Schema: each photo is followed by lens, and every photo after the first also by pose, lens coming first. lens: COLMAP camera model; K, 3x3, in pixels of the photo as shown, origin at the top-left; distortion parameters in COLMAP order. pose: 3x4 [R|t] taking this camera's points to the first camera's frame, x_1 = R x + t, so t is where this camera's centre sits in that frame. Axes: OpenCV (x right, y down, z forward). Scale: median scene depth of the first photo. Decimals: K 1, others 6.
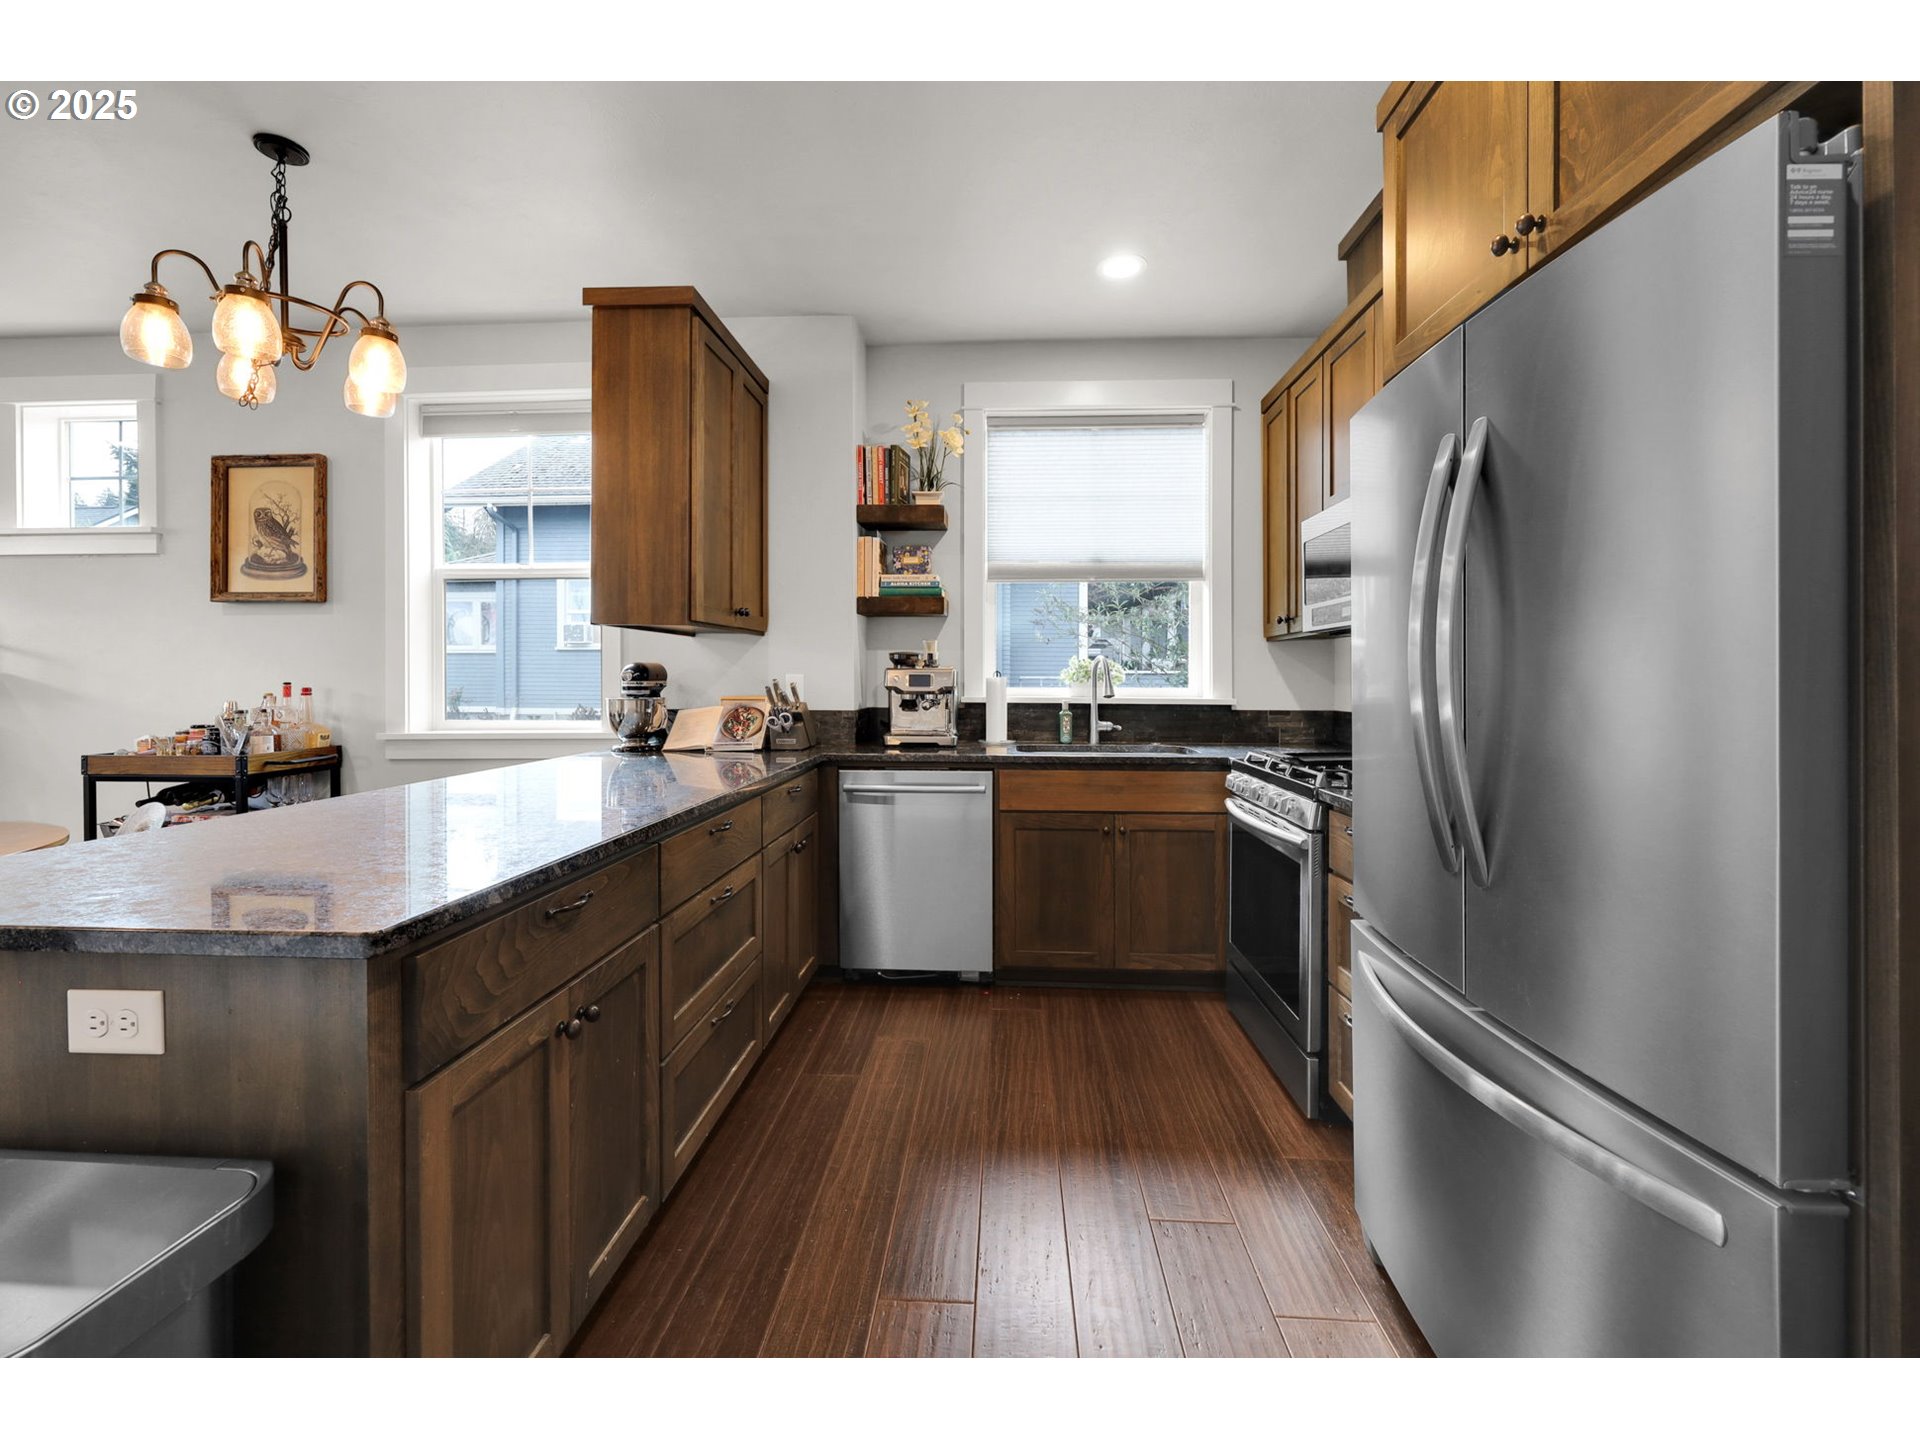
lens RADIAL K [[787.9, 0, 959.1], [0, 787.9, 680.2], [0, 0, 1]] dist [-0.002835, 0.000137]
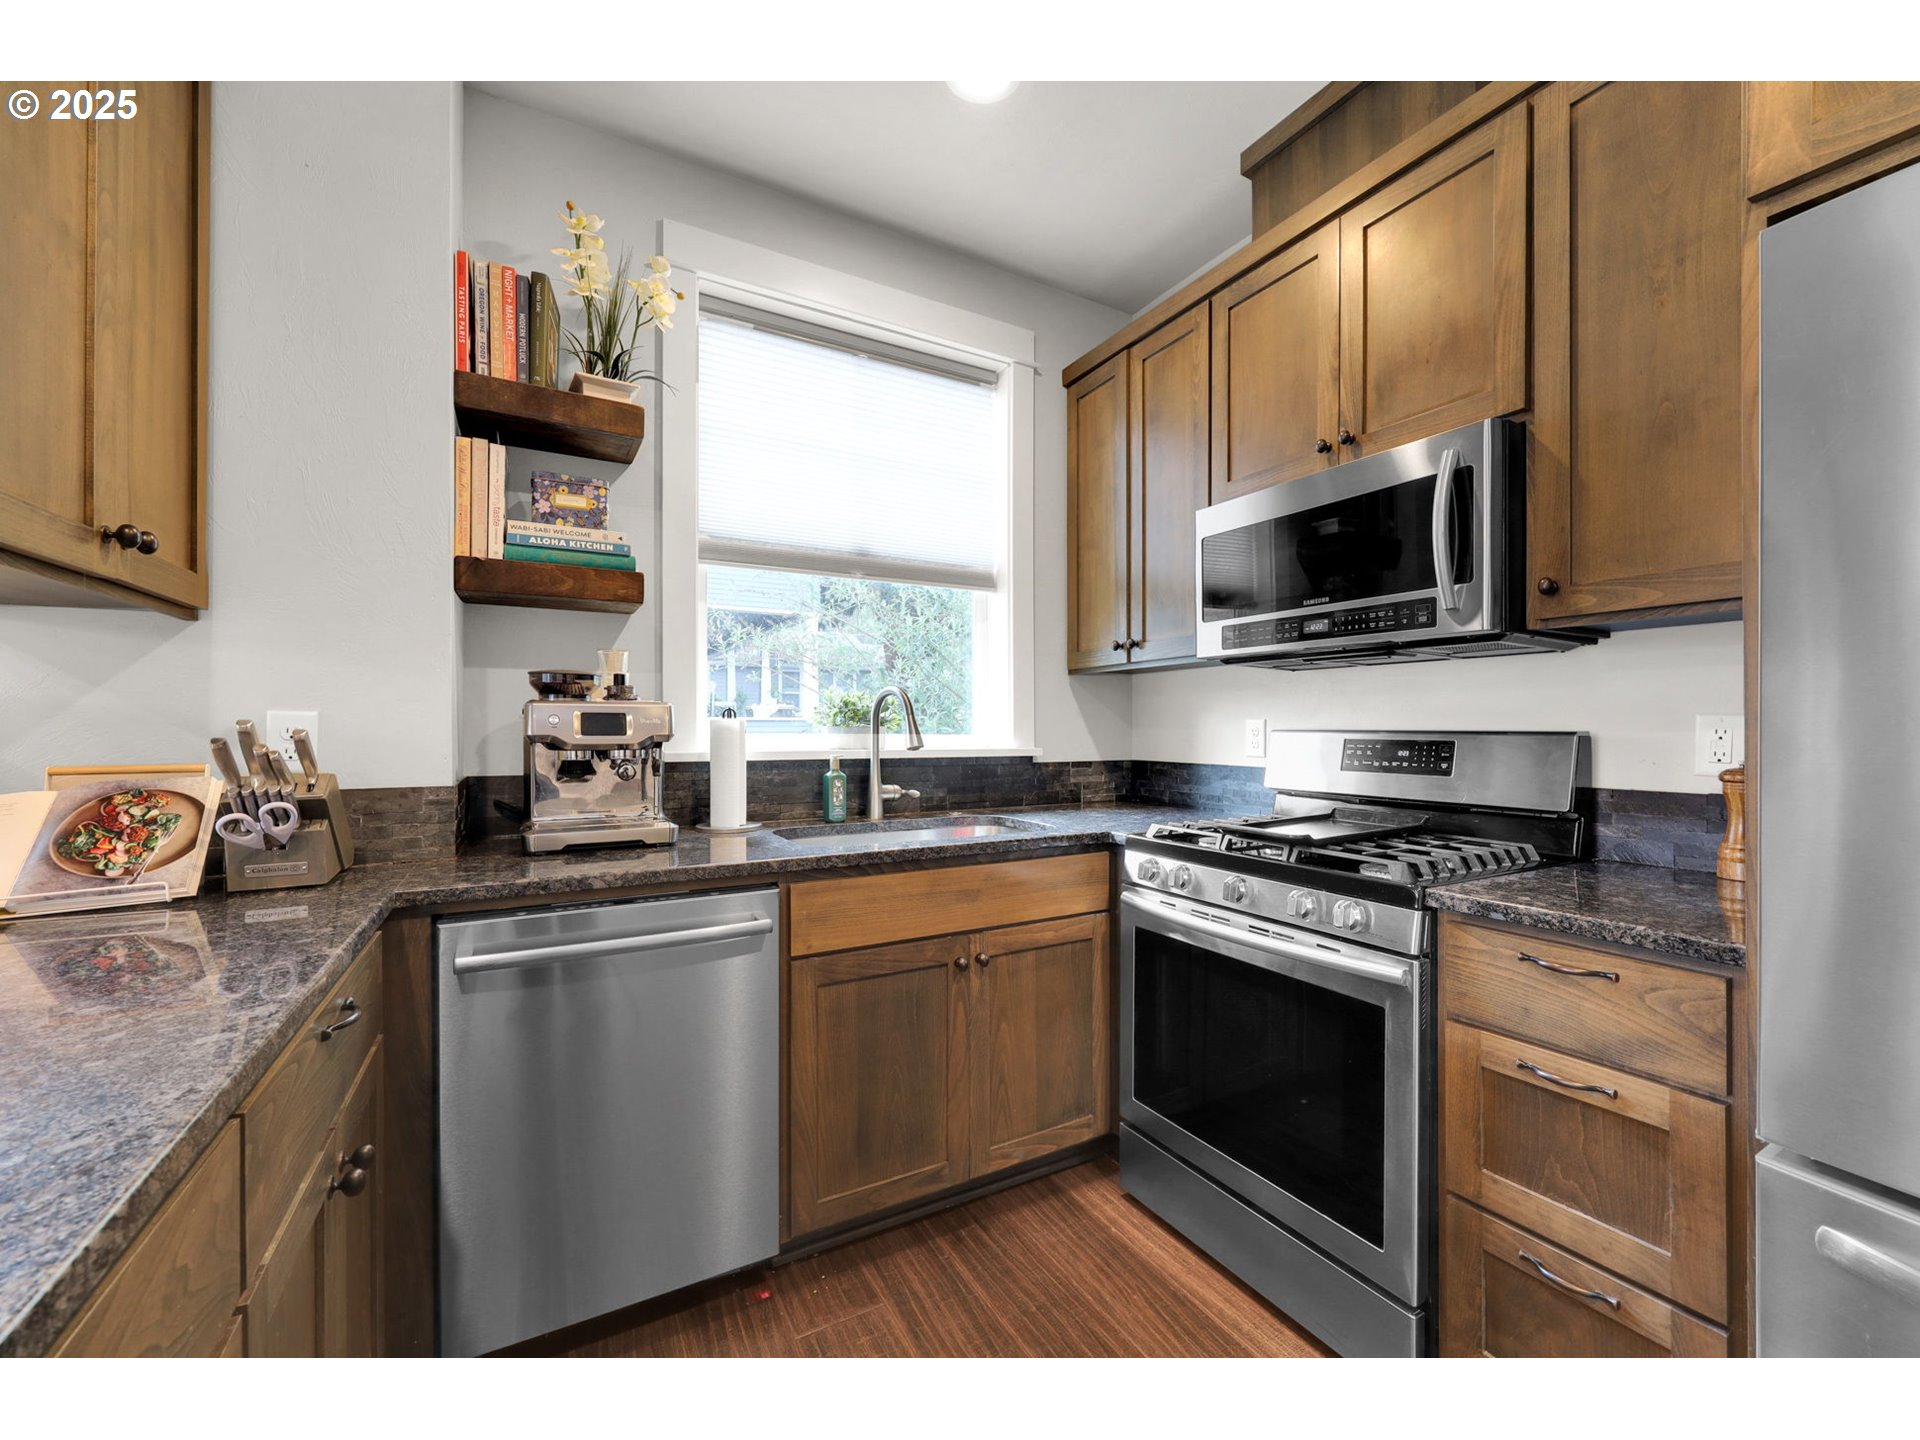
lens RADIAL K [[773.3, 0, 966.1], [0, 773.3, 724.1], [0, 0, 1]] dist [-0.001957, -0.000134]
pose [[0.840687, -0.000542, 0.541521, -0.127680], [0.003104, 0.999988, -0.003818, 0.003246], [-0.541512, 0.004890, 0.840679, 0.436237]]
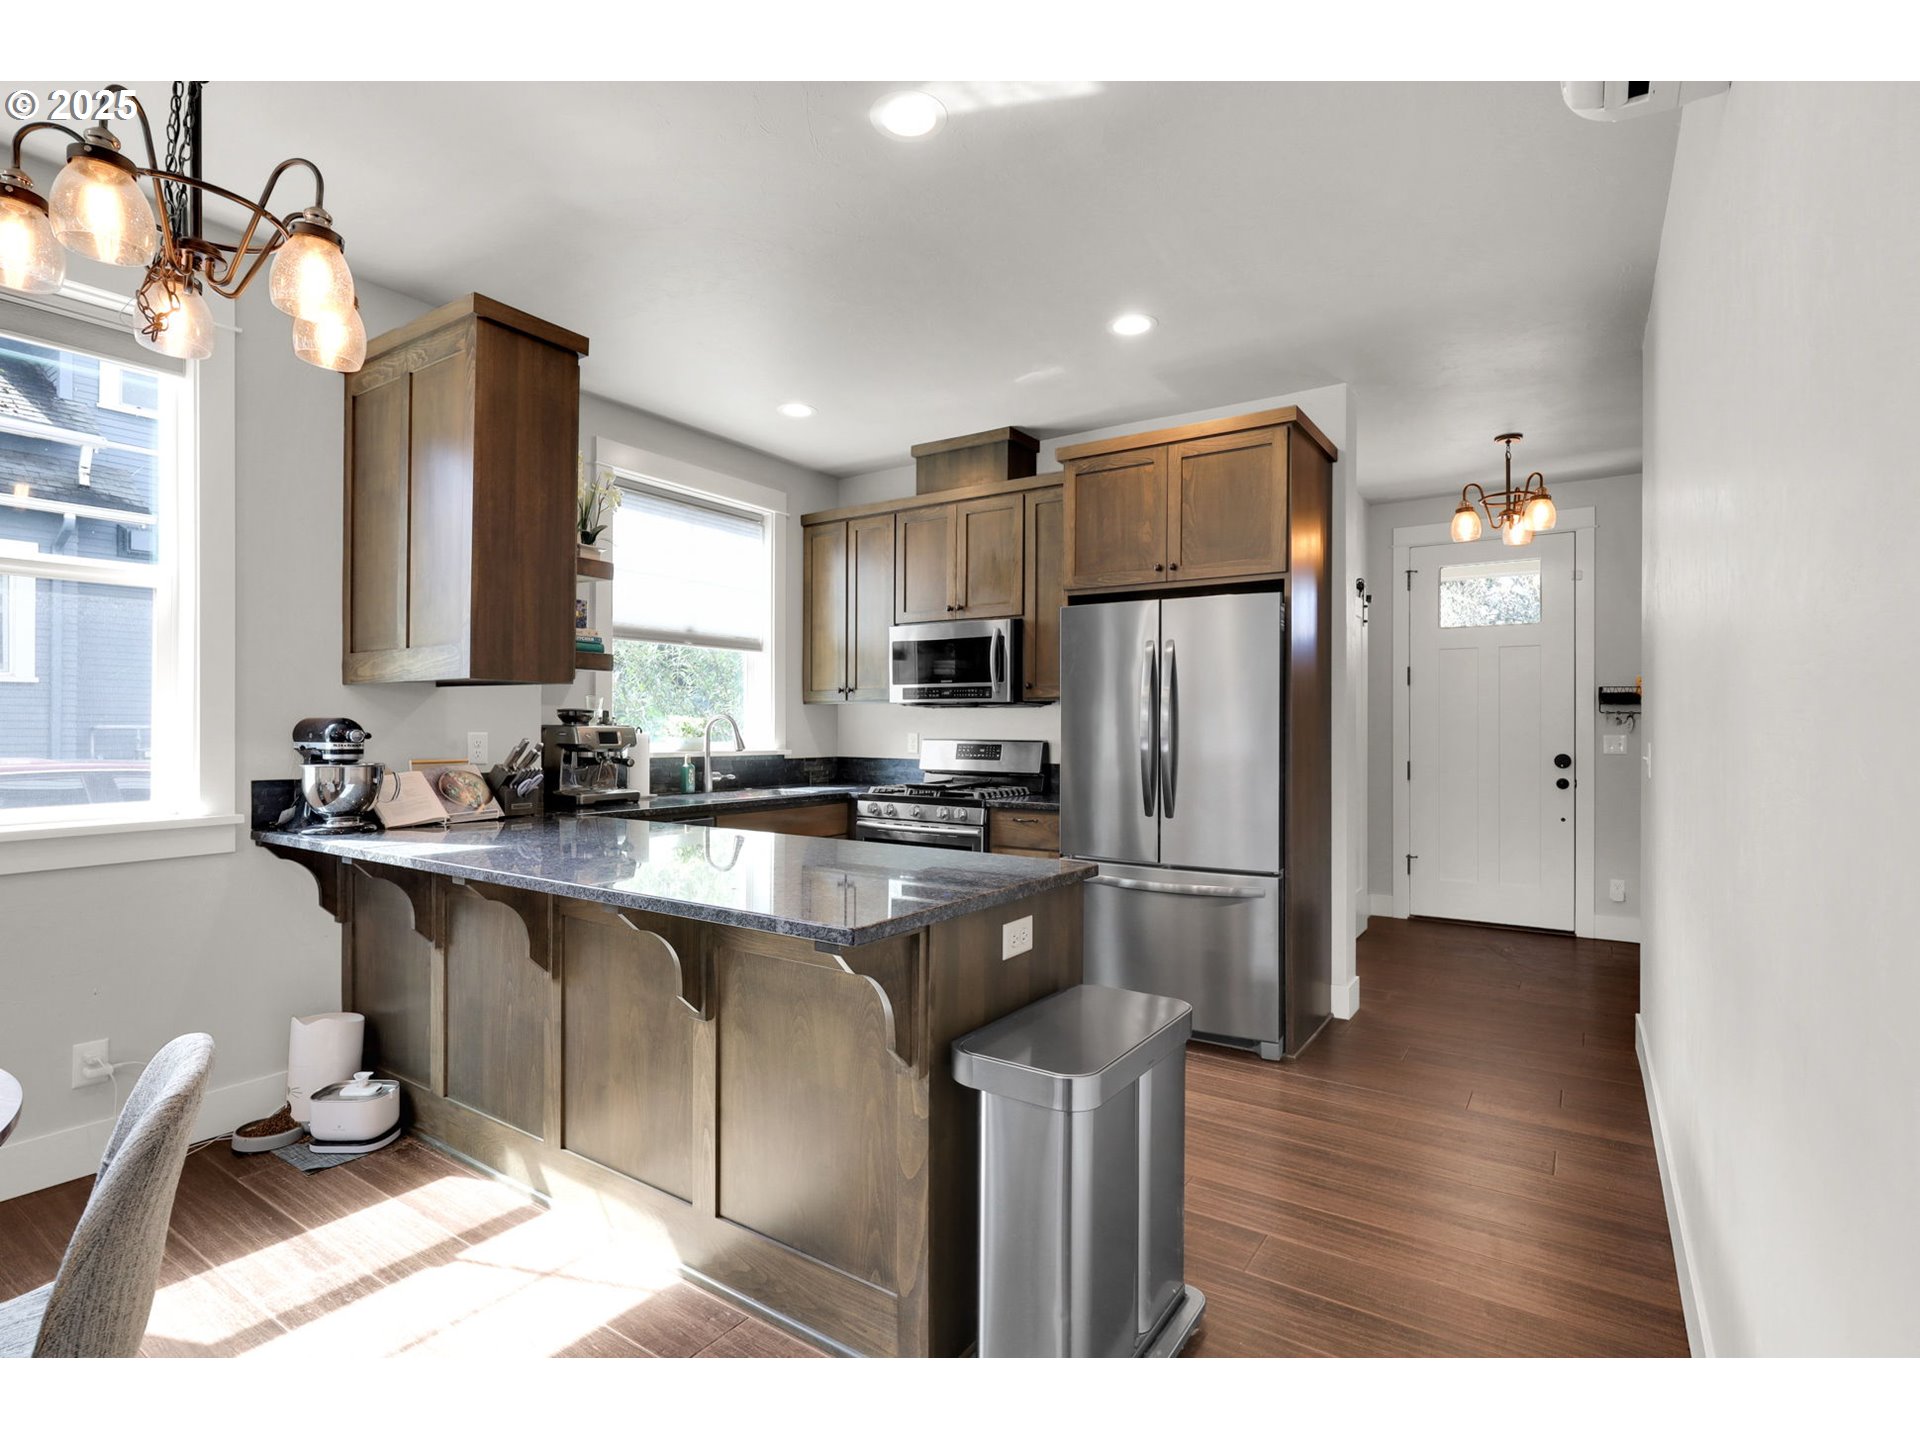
lens RADIAL K [[935.6, 0, 960.0], [0, 935.6, 720.0], [0, 0, 1]] dist [0.001719, 0.000553]
pose [[0.508677, 0.007449, 0.860925, -0.856995], [0.000097, 0.999962, -0.008710, -0.012247], [-0.860957, 0.004514, 0.508657, 0.007892]]
